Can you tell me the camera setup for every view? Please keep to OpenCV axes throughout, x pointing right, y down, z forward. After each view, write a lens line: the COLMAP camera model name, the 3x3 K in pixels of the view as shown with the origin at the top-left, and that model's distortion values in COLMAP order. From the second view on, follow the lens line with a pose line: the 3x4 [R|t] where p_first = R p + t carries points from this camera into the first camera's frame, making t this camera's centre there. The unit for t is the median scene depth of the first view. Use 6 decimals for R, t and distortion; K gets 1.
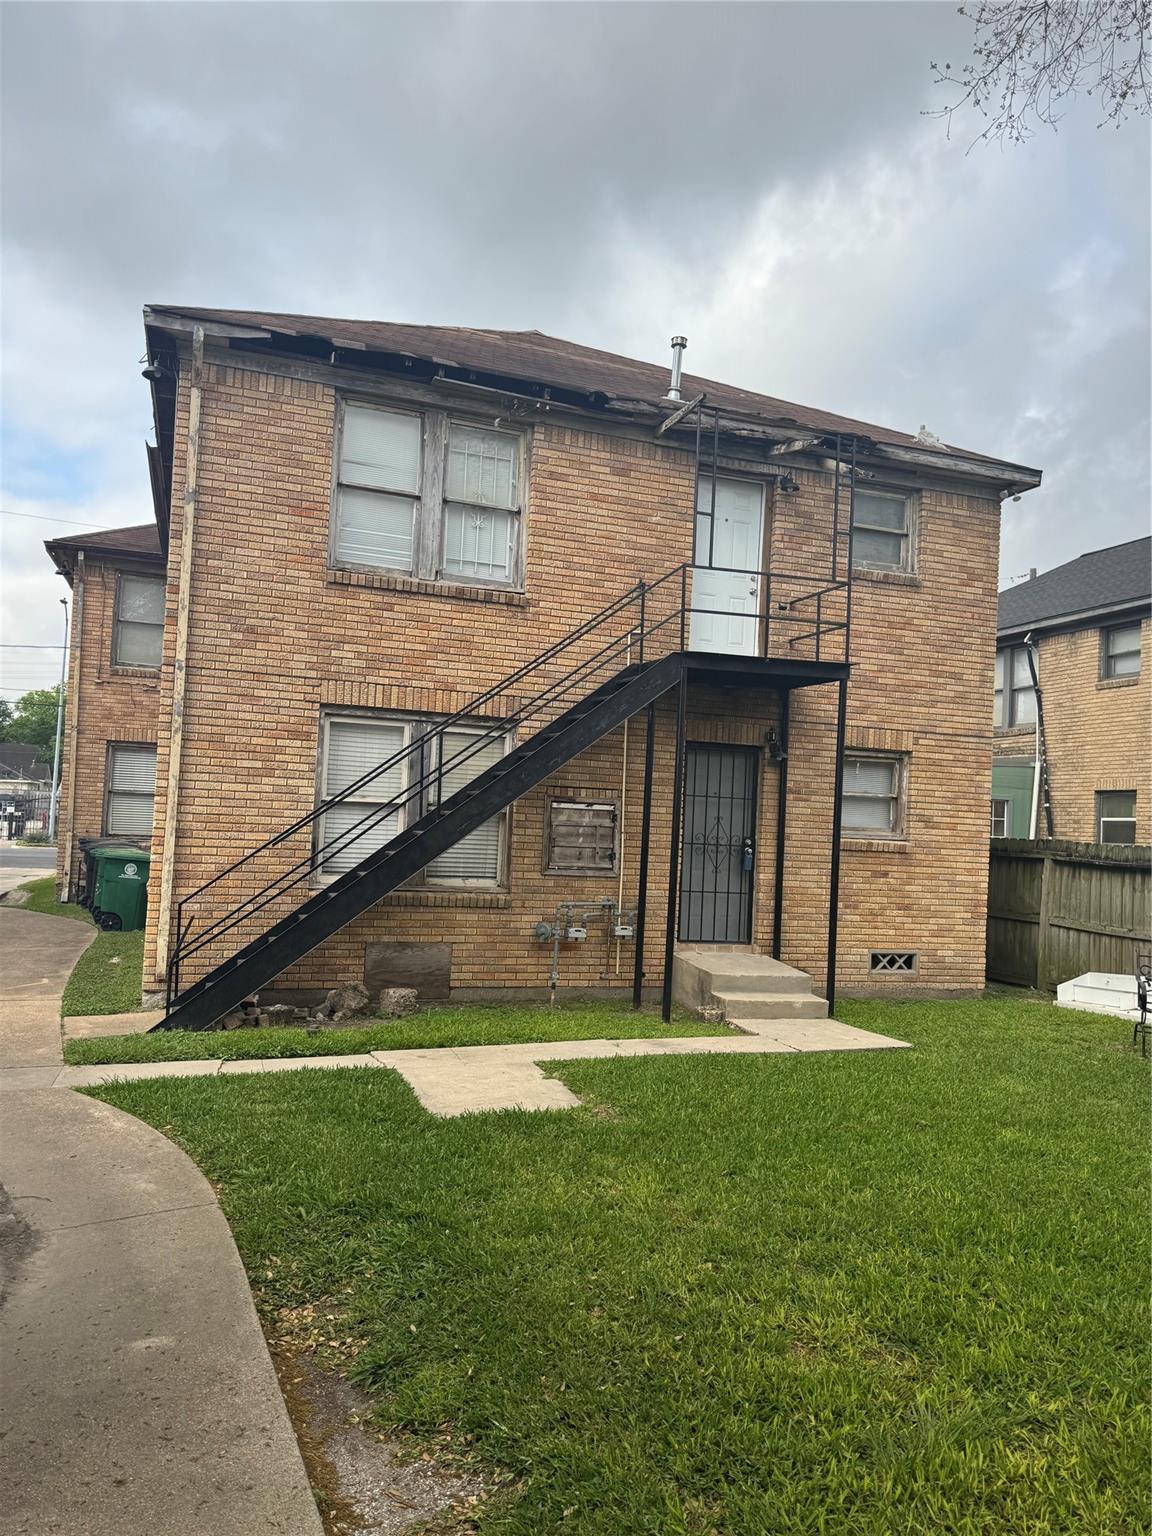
lens RADIAL K [[1074.7, 0, 579.2], [0, 1074.7, 764.6], [0, 0, 1]] dist [0.115712, -0.161469]
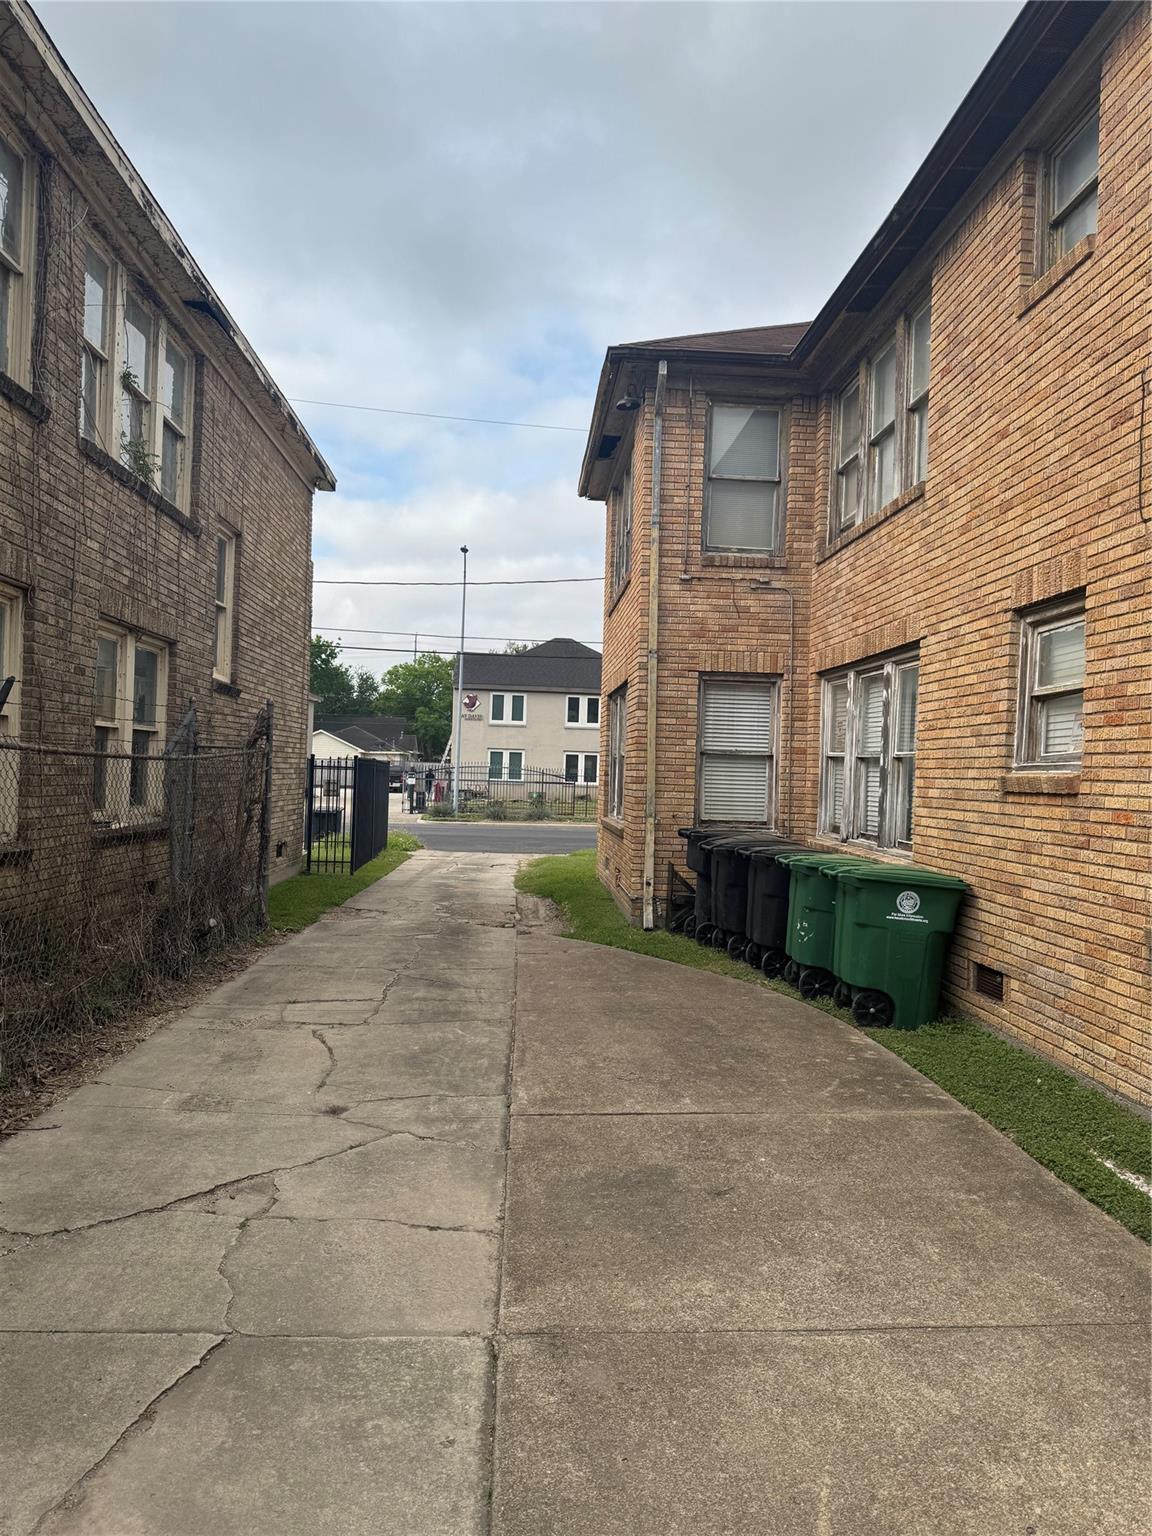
lens RADIAL K [[1074.7, 0, 579.2], [0, 1074.7, 764.6], [0, 0, 1]] dist [0.115712, -0.161469]
pose [[0.962519, -0.017167, -0.270669, -0.336018], [0.025709, 0.999276, 0.028041, 0.012155], [0.269992, -0.033949, 0.962264, 0.388280]]
